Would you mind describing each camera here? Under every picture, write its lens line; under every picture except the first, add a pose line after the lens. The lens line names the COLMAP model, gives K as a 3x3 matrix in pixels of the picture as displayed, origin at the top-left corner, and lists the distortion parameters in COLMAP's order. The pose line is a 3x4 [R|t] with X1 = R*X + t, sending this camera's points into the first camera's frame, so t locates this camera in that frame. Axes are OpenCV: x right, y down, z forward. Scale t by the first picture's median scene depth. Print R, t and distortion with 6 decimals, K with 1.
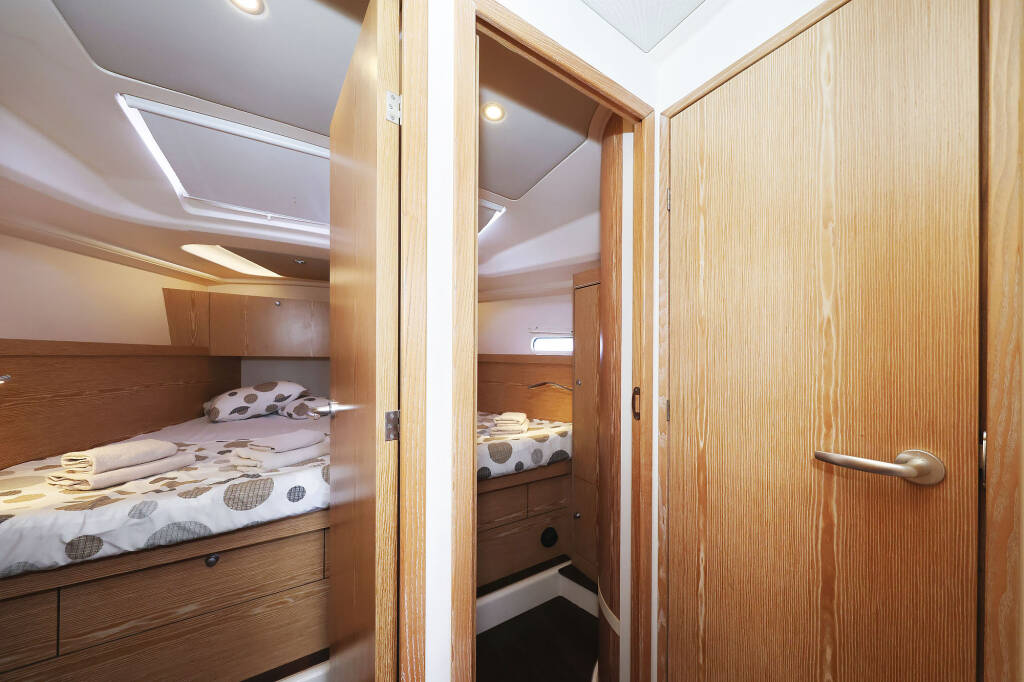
lens RADIAL K [[338.4, 0, 516.5], [0, 338.4, 331.0], [0, 0, 1]] dist [0.000860, 0.000167]
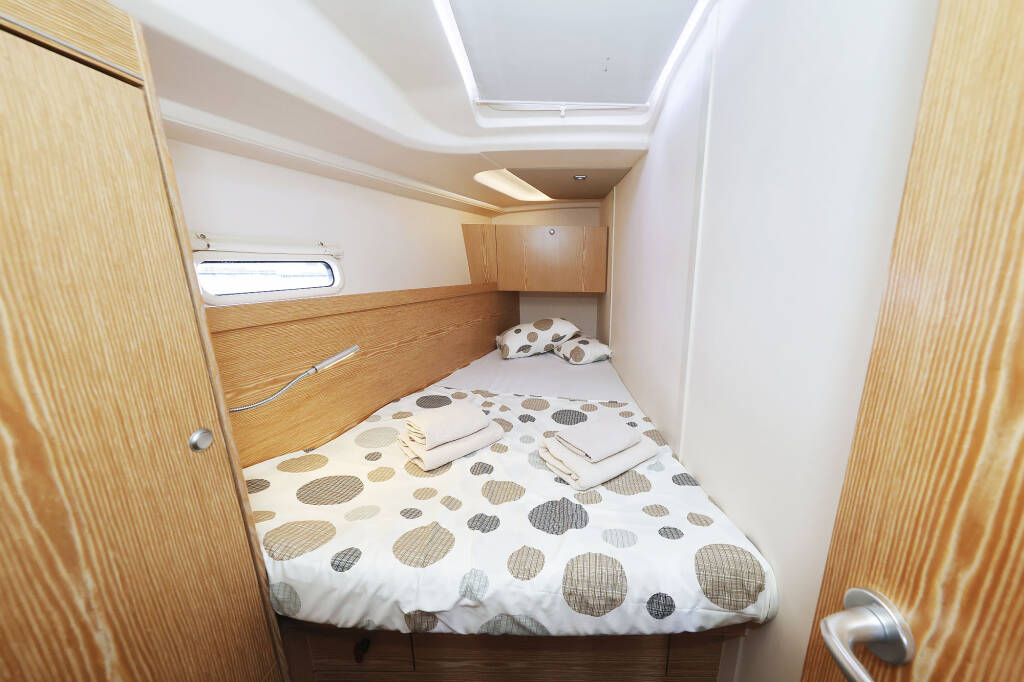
lens RADIAL K [[338.4, 0, 516.5], [0, 338.4, 331.0], [0, 0, 1]] dist [0.000860, 0.000167]
pose [[0.798156, 0.120485, -0.590280, -0.267984], [0.026224, 0.971921, 0.233843, -0.047514], [0.601880, -0.202122, 0.772585, 0.243646]]
